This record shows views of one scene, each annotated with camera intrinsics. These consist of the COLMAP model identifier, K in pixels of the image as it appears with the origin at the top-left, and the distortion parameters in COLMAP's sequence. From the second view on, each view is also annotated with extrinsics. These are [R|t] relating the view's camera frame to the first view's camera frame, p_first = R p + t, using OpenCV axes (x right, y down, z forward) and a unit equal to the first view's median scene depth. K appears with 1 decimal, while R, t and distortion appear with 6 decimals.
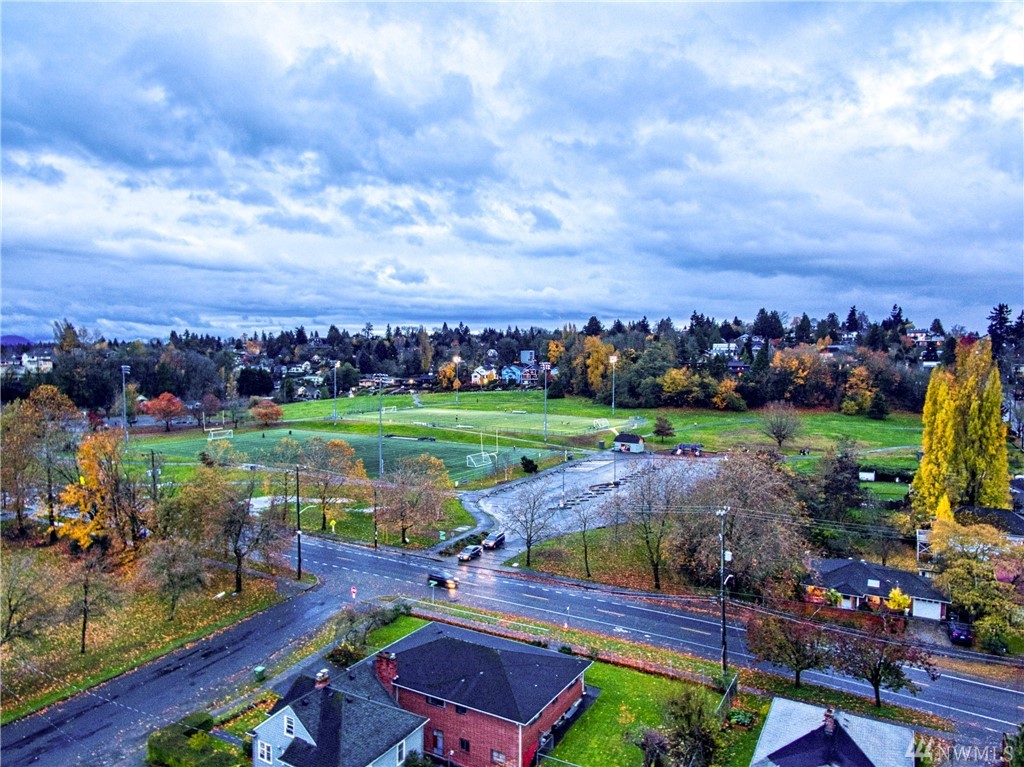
lens RADIAL K [[688.6, 0, 512.0], [0, 688.6, 383.5], [0, 0, 1]] dist [0.057313, -0.068249]
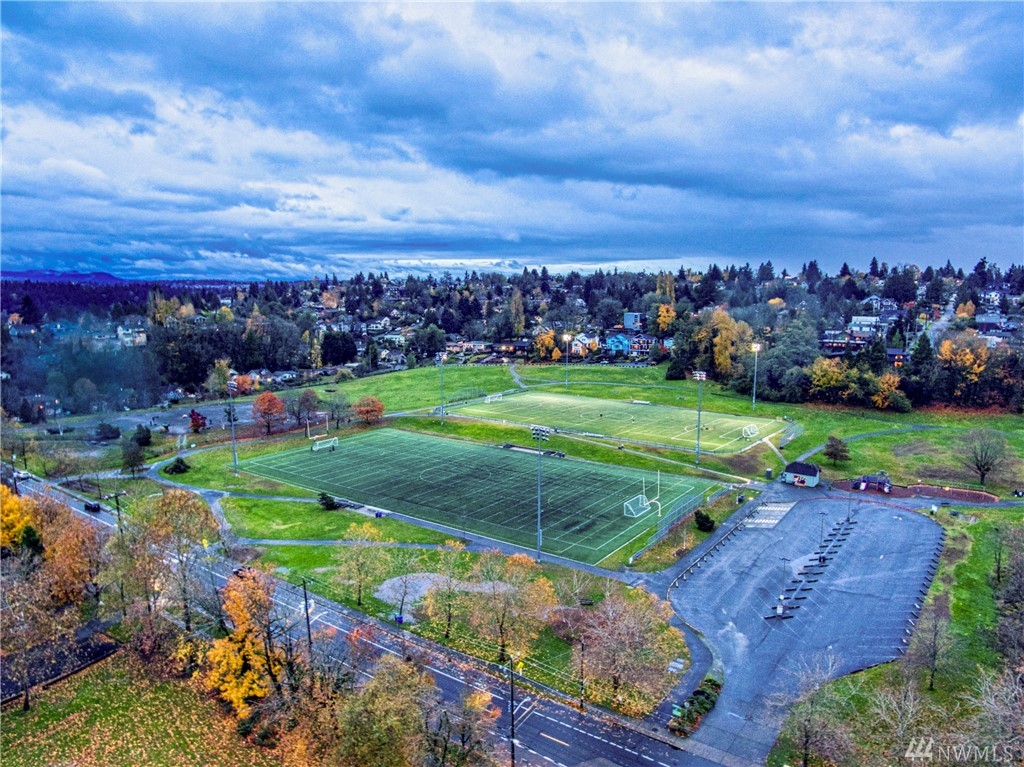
lens RADIAL K [[714.8, 0, 512.0], [0, 714.8, 383.5], [0, 0, 1]] dist [-0.130227, 0.103354]
pose [[0.996025, 0.005973, -0.088876, -0.056018], [0.003057, 0.994869, 0.101125, -0.057018], [0.089025, -0.100995, 0.990896, 0.065711]]
